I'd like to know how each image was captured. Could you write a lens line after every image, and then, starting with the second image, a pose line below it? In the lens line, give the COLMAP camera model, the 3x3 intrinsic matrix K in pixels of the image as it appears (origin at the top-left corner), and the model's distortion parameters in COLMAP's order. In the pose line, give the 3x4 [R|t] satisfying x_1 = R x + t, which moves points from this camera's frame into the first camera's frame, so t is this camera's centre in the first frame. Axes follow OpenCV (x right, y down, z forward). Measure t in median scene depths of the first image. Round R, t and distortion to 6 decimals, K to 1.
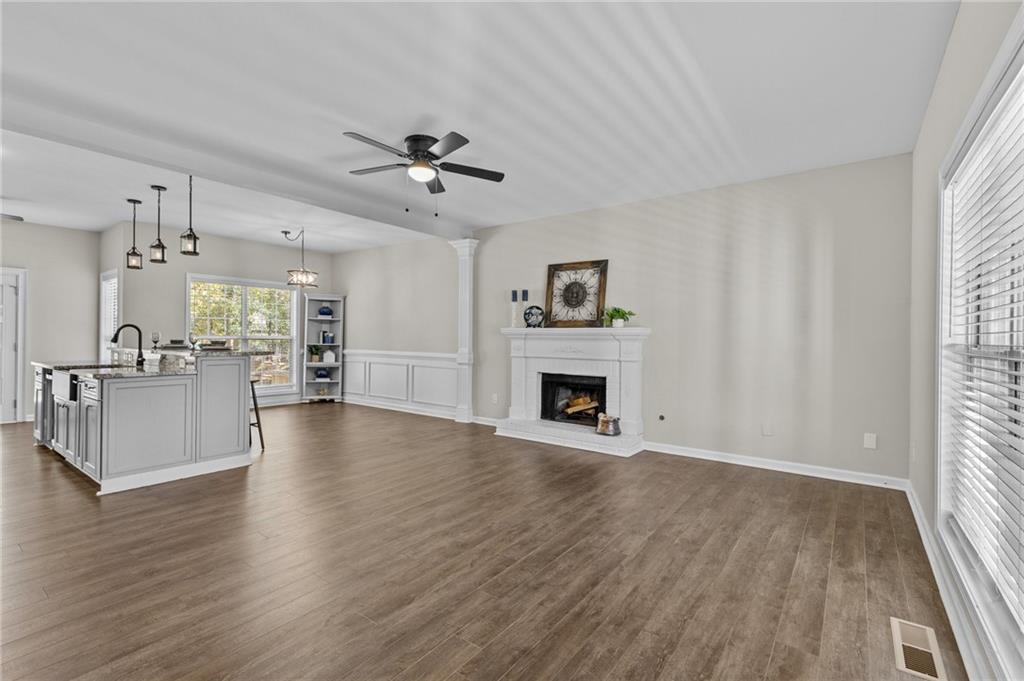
lens RADIAL K [[460.4, 0, 518.0], [0, 460.4, 339.2], [0, 0, 1]] dist [0.012001, -0.000789]
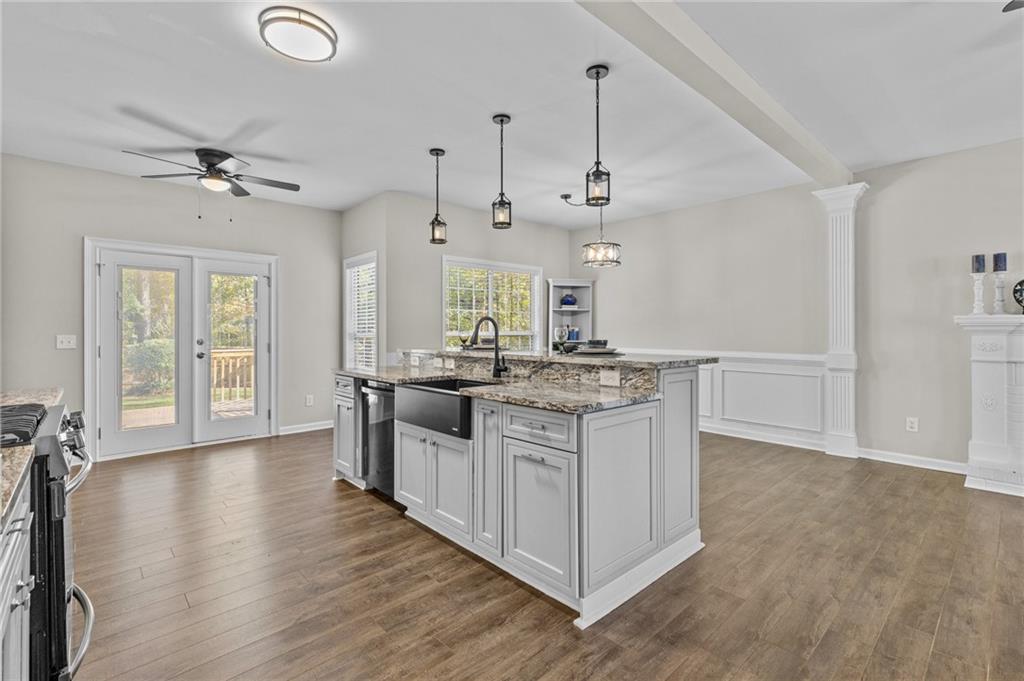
lens RADIAL K [[460.4, 0, 515.8], [0, 460.4, 331.1], [0, 0, 1]] dist [0.012001, -0.000789]
pose [[0.984176, -0.010449, -0.176884, -0.529357], [0.009989, 0.999944, -0.003490, -0.006541], [0.176910, 0.001668, 0.984226, 0.272781]]
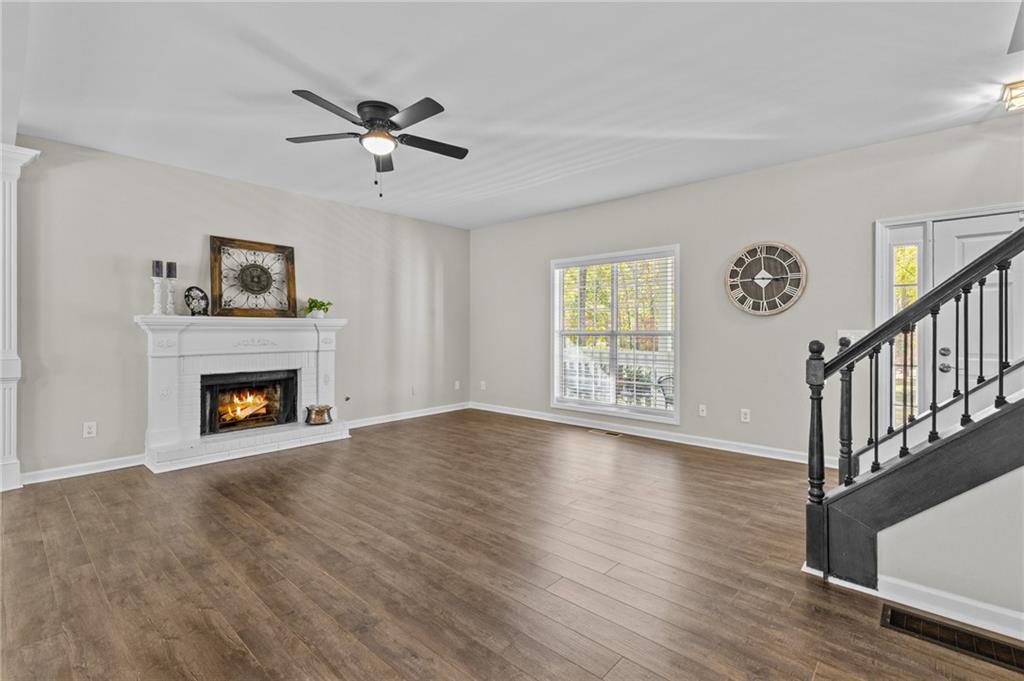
lens RADIAL K [[460.4, 0, 519.9], [0, 460.4, 329.7], [0, 0, 1]] dist [0.012001, -0.000789]
pose [[0.090980, -0.008975, 0.995812, -0.668362], [0.004318, 0.999954, 0.008618, -0.006346], [-0.995843, 0.003516, 0.091015, 0.406182]]
